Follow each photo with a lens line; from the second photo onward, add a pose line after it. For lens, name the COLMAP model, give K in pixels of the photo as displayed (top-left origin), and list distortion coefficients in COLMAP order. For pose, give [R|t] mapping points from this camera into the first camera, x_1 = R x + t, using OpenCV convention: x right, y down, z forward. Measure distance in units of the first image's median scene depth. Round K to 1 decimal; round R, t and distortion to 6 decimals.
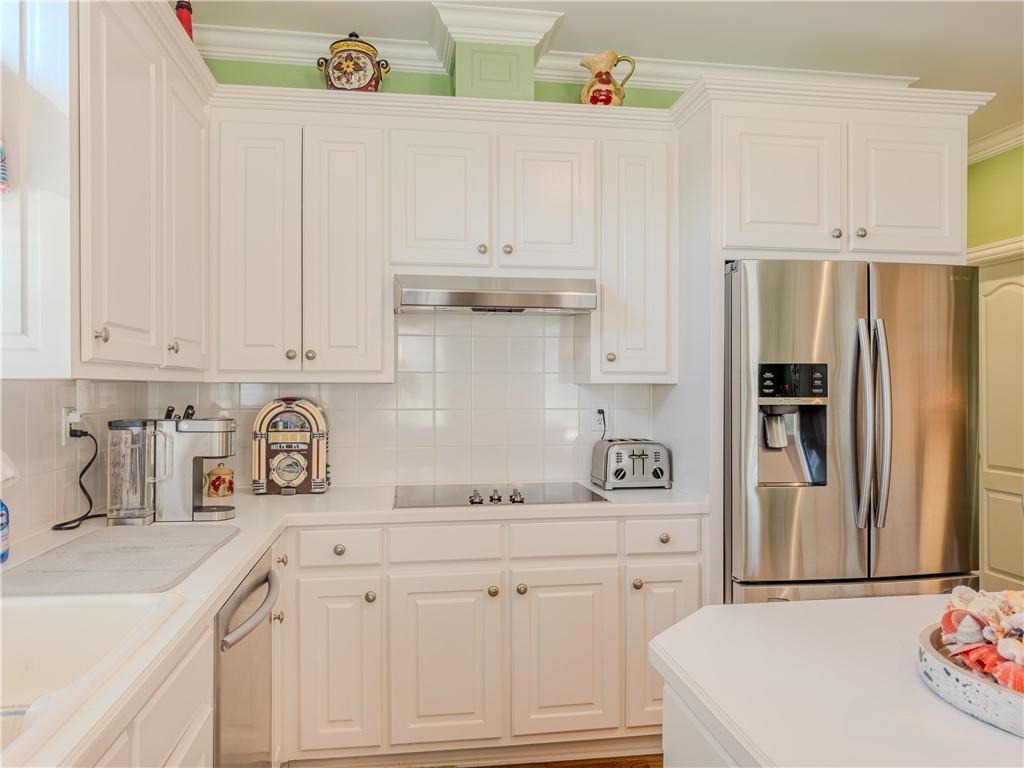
lens RADIAL K [[735.7, 0, 512.0], [0, 735.7, 384.0], [0, 0, 1]] dist [-0.002361, -0.002898]
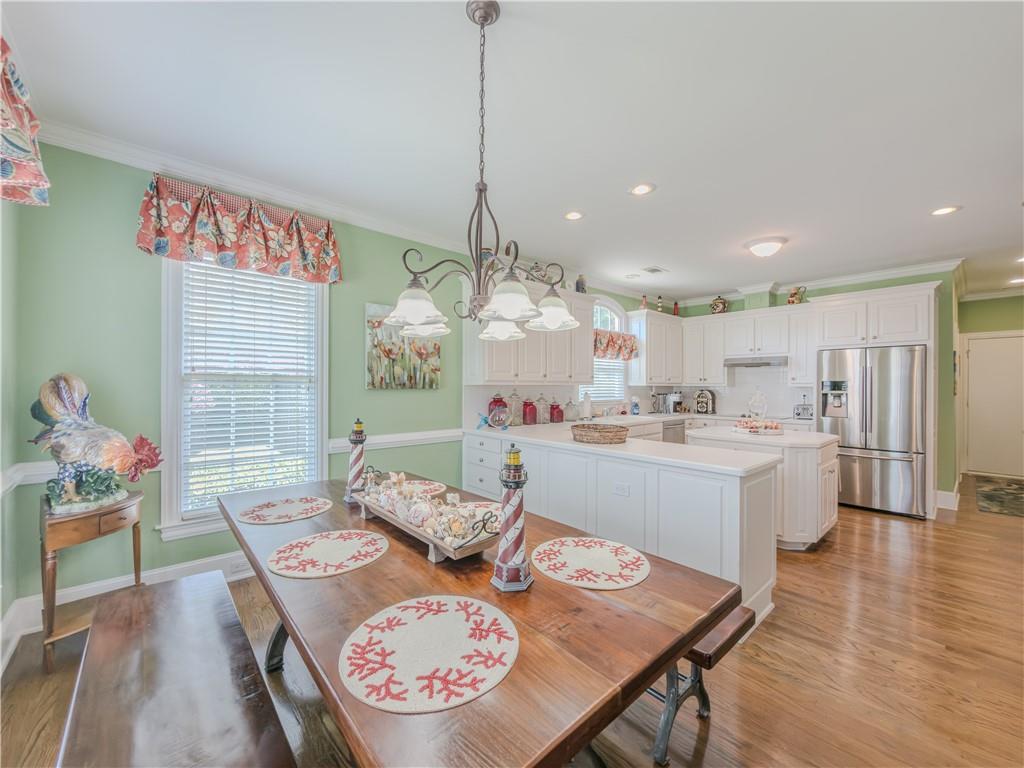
lens RADIAL K [[416.4, 0, 514.4], [0, 416.4, 385.4], [0, 0, 1]] dist [0.002027, 0.000456]
pose [[0.553148, 0.000853, -0.833083, 1.044749], [-0.003213, 0.999994, -0.001109, -0.000436], [0.833077, 0.003291, 0.553147, -1.145681]]
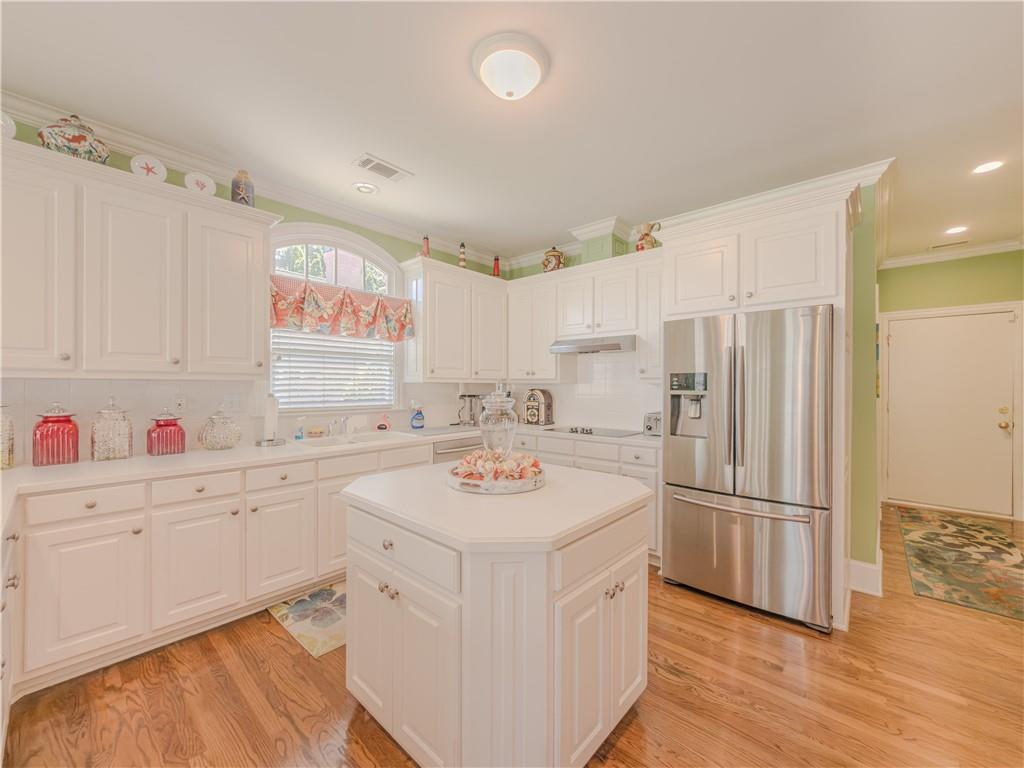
lens RADIAL K [[416.4, 0, 514.4], [0, 416.4, 385.4], [0, 0, 1]] dist [0.002027, 0.000456]
pose [[0.641850, 0.001591, -0.766828, 0.831224], [-0.003669, 0.999993, -0.000996, 0.007016], [0.766821, 0.003453, 0.641851, -0.038966]]
